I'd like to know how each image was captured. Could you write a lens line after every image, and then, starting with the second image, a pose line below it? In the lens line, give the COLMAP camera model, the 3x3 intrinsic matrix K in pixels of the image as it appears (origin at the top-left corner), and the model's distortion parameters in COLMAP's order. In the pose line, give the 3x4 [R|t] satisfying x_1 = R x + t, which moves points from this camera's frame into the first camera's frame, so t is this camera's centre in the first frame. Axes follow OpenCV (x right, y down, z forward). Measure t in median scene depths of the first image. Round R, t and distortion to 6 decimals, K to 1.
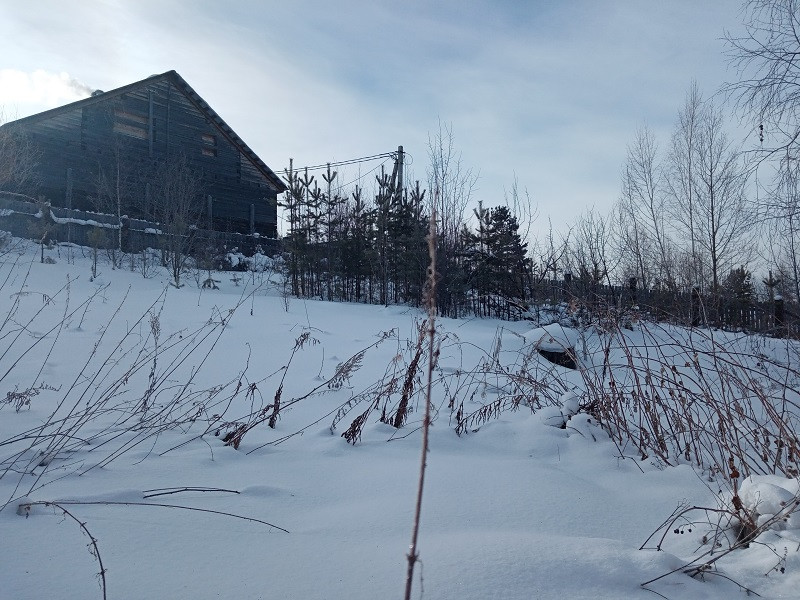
lens RADIAL K [[624.6, 0, 399.2], [0, 624.6, 315.2], [0, 0, 1]] dist [0.036362, -0.053347]
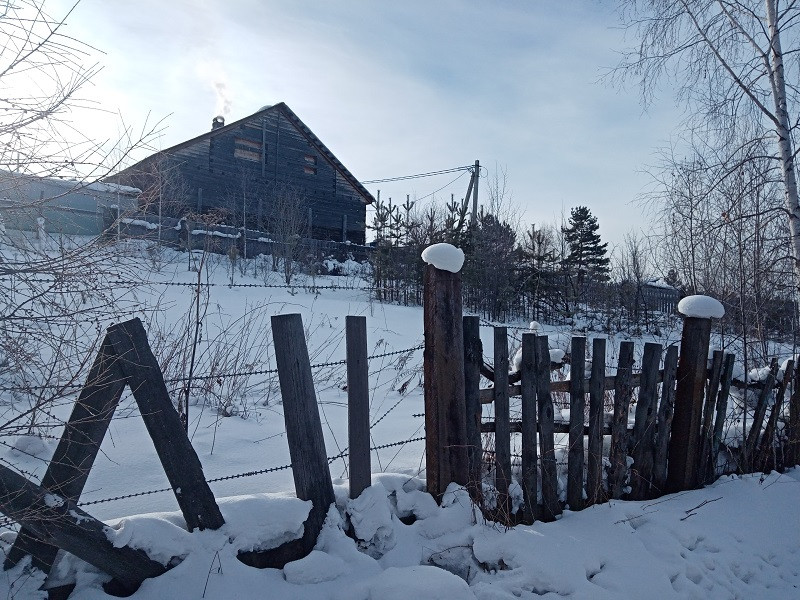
lens RADIAL K [[624.6, 0, 403.1], [0, 624.6, 305.5], [0, 0, 1]] dist [0.036362, -0.053347]
pose [[0.991549, 0.025035, -0.127294, 0.049955], [-0.025487, 0.999673, -0.001927, -0.023055], [0.127204, 0.005155, 0.991863, -0.284671]]
